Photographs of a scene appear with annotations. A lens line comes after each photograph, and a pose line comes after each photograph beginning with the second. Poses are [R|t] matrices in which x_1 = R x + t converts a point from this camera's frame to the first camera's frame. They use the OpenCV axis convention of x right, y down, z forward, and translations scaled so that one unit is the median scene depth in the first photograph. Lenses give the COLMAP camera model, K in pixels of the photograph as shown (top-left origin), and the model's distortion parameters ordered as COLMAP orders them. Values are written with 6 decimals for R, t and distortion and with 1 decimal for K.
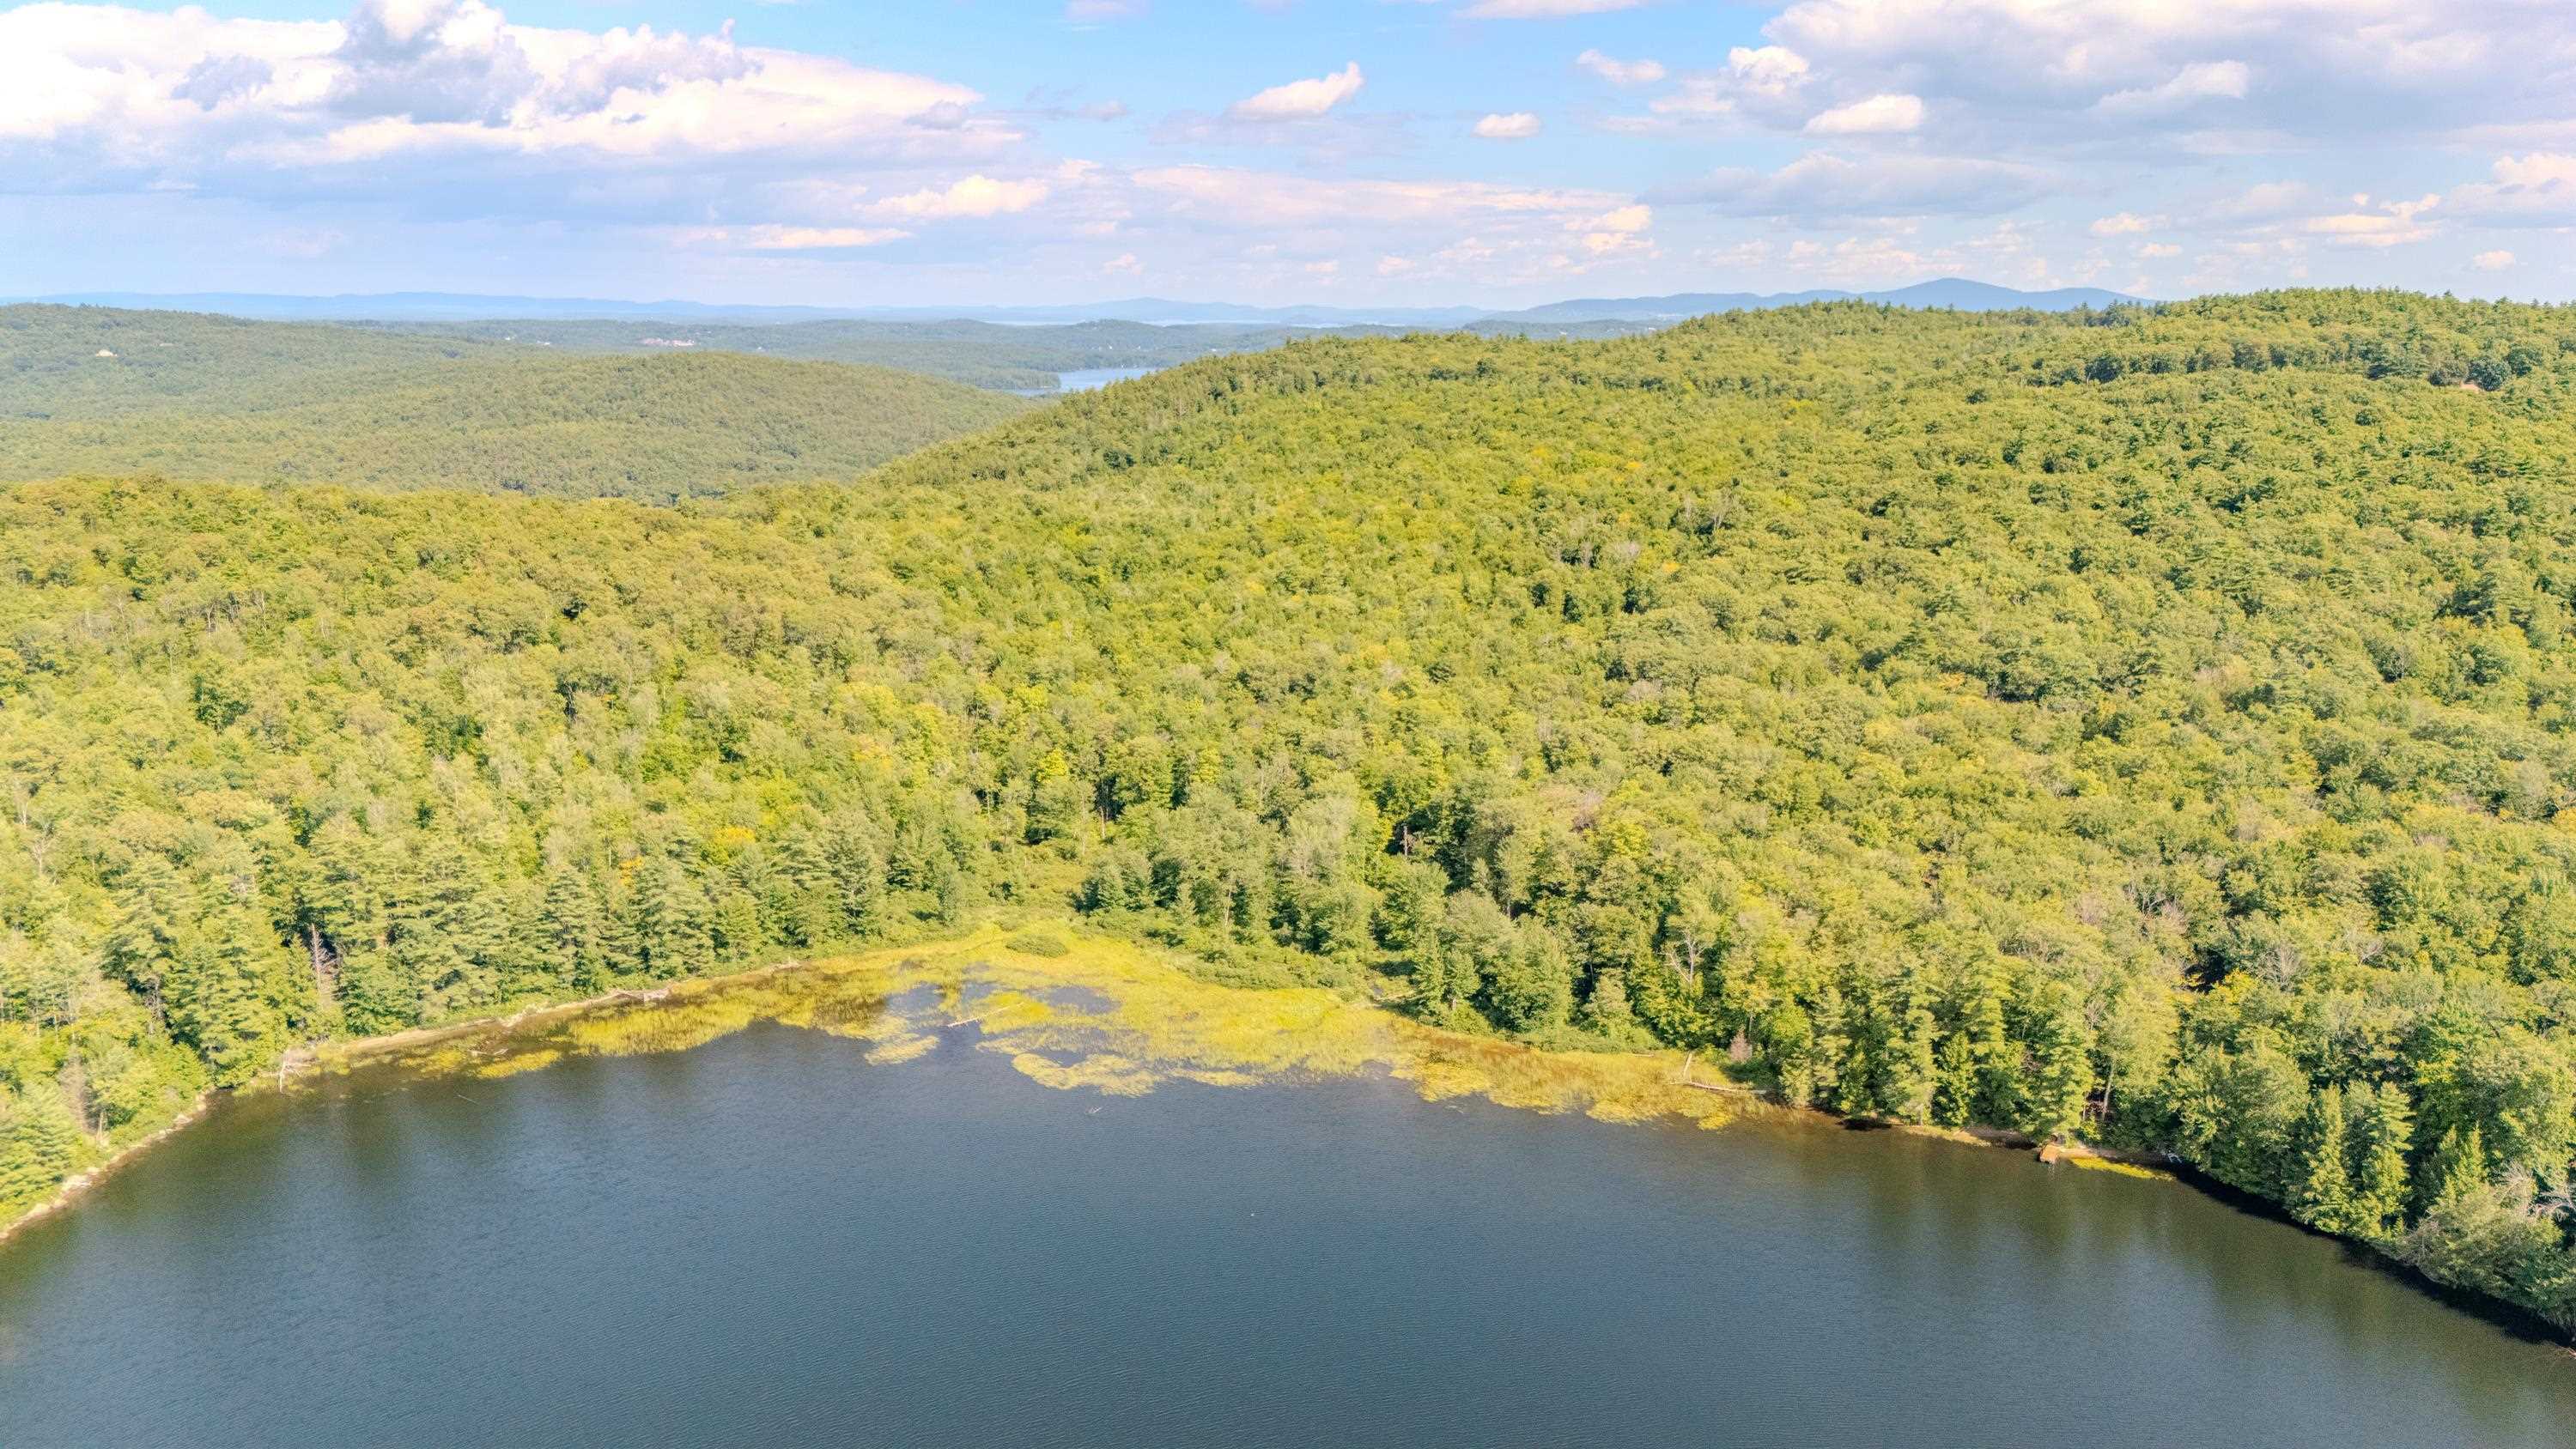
lens RADIAL K [[1922.4, 0, 1276.8], [0, 1922.4, 718.2], [0, 0, 1]] dist [0.084610, -0.090516]
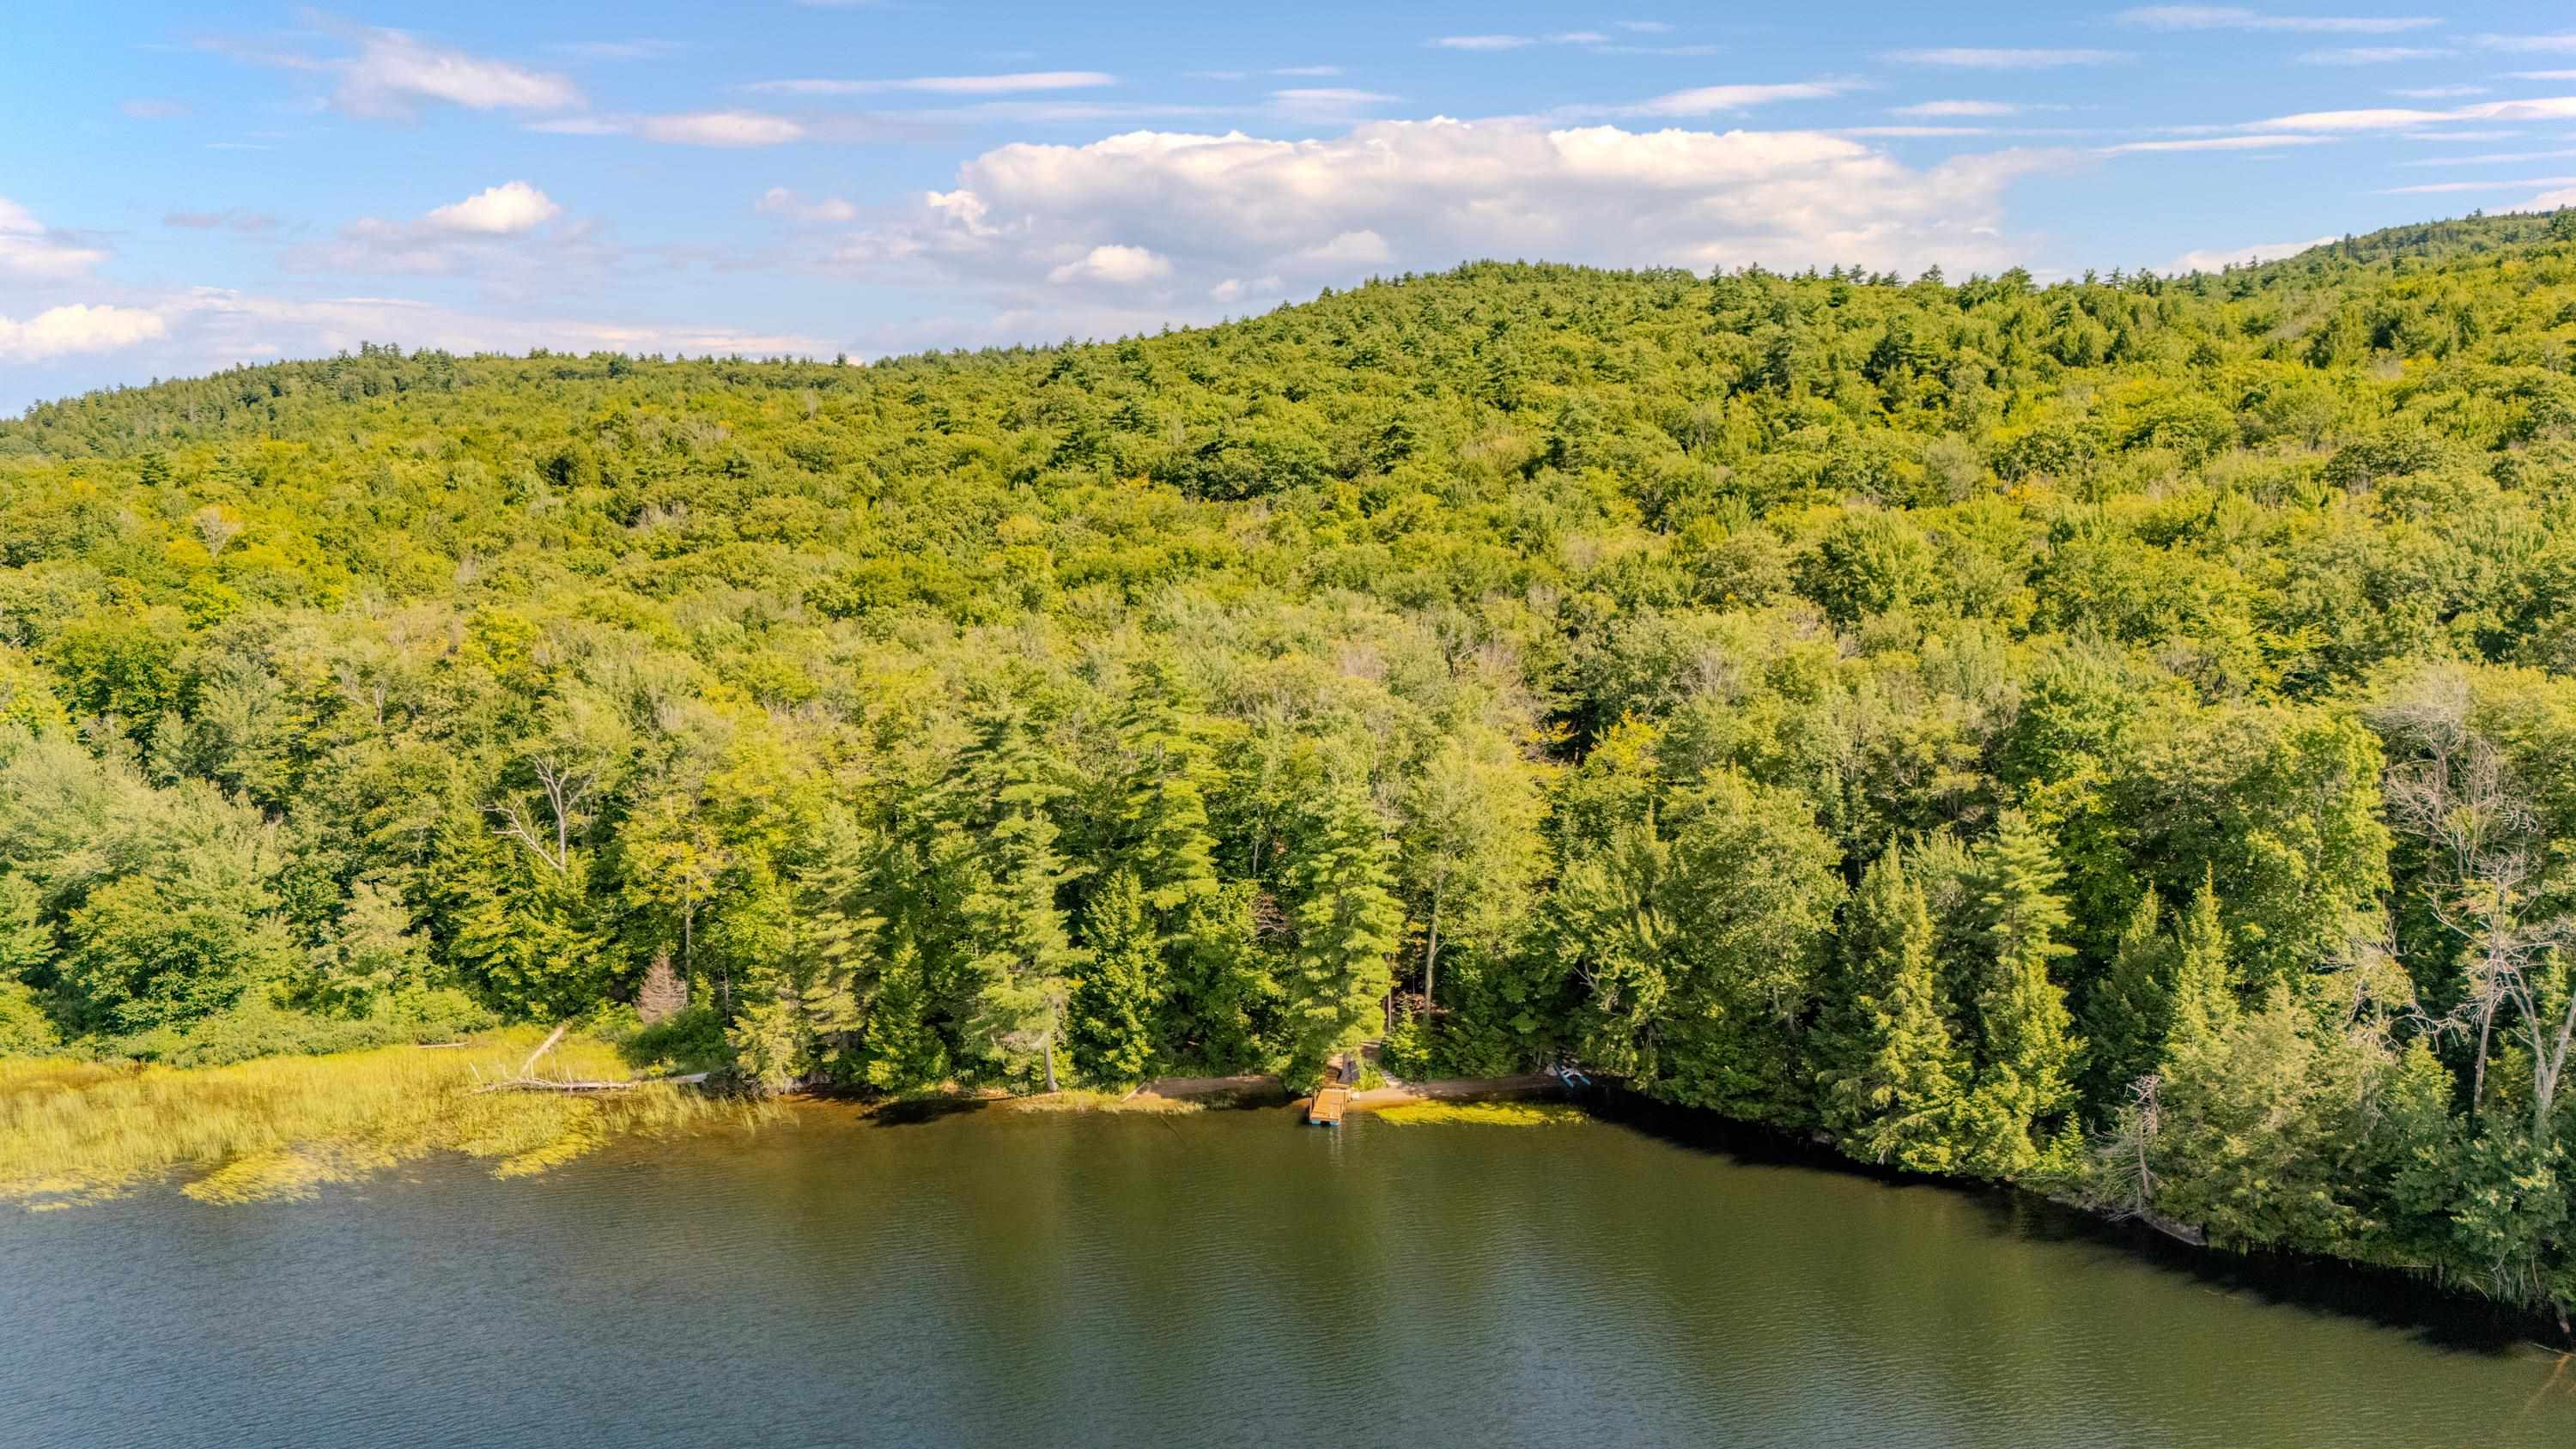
lens RADIAL K [[1922.4, 0, 1282.9], [0, 1922.4, 721.1], [0, 0, 1]] dist [0.084610, -0.090516]
pose [[0.927389, -0.058739, 0.369457, 0.203808], [0.086236, 0.994565, -0.058340, 0.142198], [-0.364022, 0.085965, 0.927415, 0.521687]]
